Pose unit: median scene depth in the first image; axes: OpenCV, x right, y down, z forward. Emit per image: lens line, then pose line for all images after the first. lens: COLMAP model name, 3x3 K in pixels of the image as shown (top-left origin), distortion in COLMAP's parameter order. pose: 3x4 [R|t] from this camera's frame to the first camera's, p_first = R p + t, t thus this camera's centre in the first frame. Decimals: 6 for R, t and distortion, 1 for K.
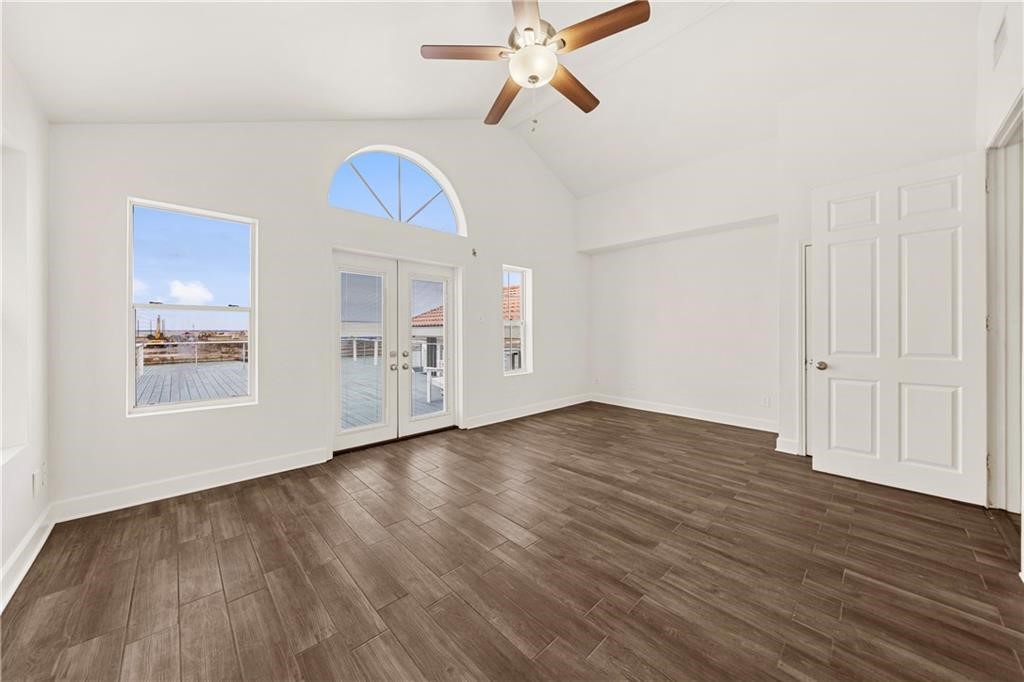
lens RADIAL K [[355.9, 0, 510.8], [0, 355.9, 335.8], [0, 0, 1]] dist [-0.005259, 0.000124]
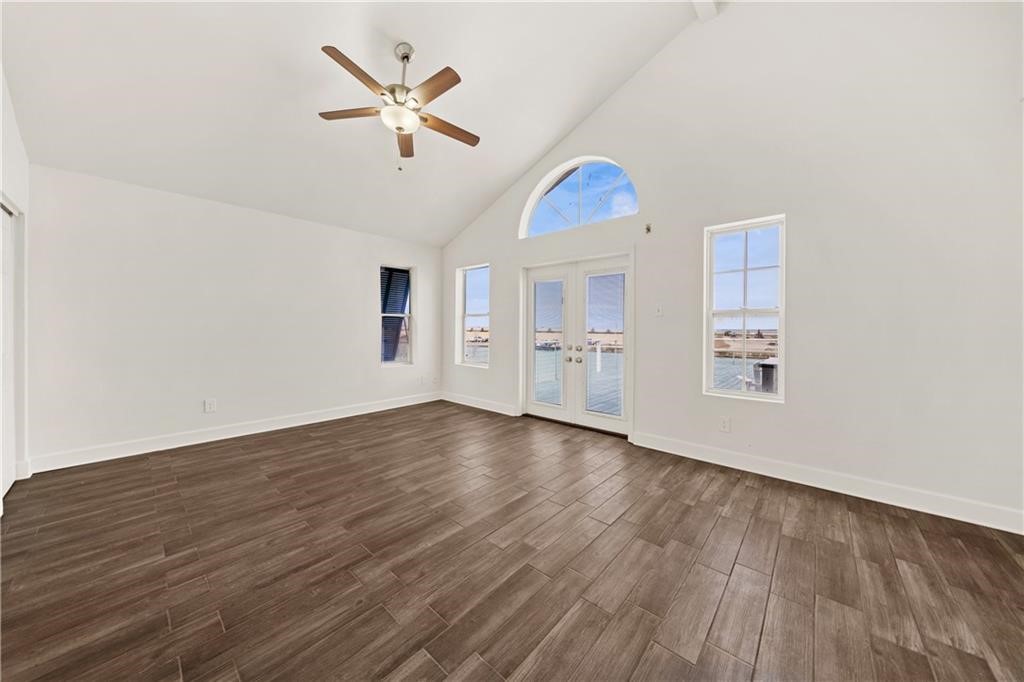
lens RADIAL K [[355.9, 0, 515.9], [0, 355.9, 336.4], [0, 0, 1]] dist [-0.005259, 0.000124]
pose [[0.071501, 0.020409, -0.997232, 1.464943], [-0.018638, 0.999643, 0.019122, -0.005634], [0.997266, 0.017219, 0.071856, 1.402257]]
